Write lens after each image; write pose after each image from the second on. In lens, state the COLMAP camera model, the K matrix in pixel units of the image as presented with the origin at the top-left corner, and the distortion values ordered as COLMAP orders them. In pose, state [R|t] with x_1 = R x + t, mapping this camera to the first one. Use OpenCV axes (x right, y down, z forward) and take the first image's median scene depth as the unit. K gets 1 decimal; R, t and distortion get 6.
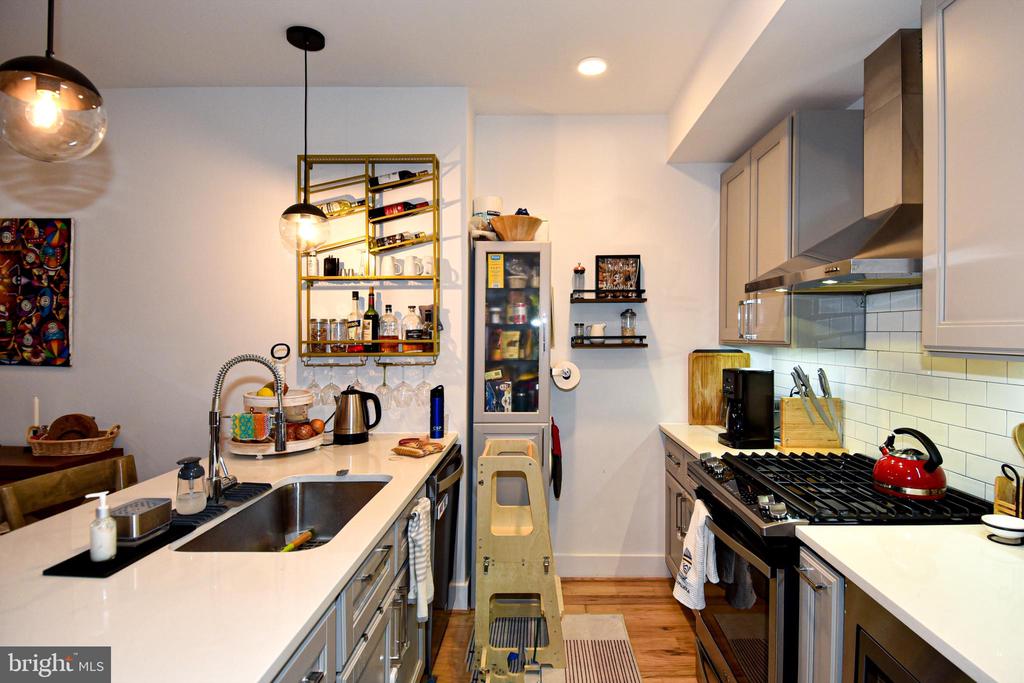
lens RADIAL K [[553.1, 0, 554.2], [0, 553.1, 335.6], [0, 0, 1]] dist [0.026387, -0.031328]
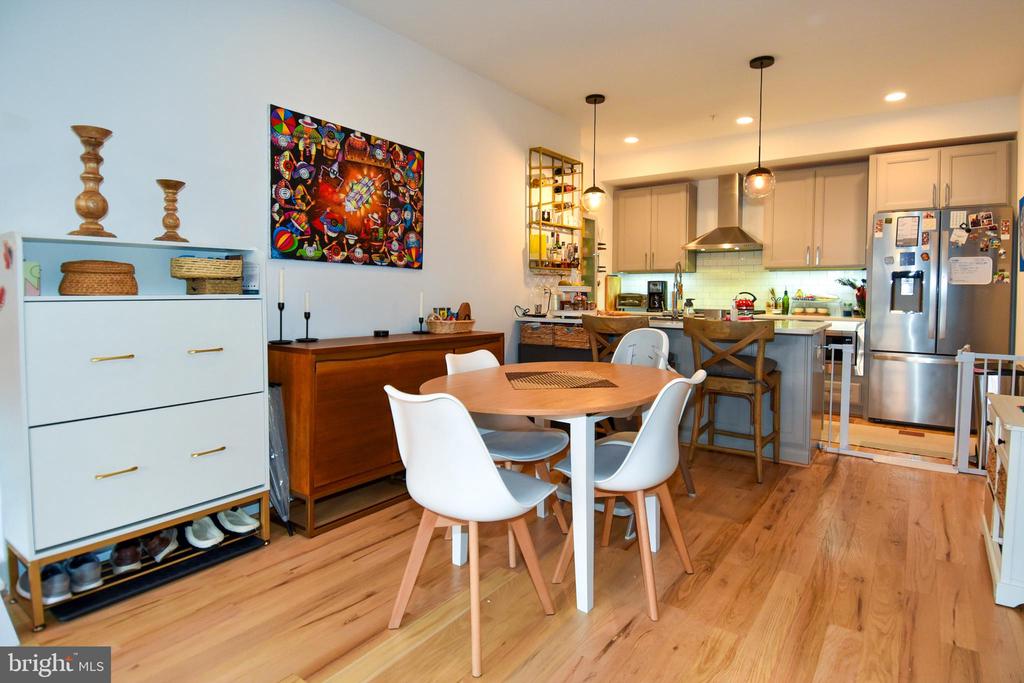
lens RADIAL K [[568.0, 0, 519.5], [0, 568.0, 336.8], [0, 0, 1]] dist [-0.007160, -0.011701]
pose [[0.558227, -0.054915, 0.827869, -1.816510], [0.001367, 0.997867, 0.065269, 0.121635], [-0.829687, -0.035304, 0.557112, 0.104760]]
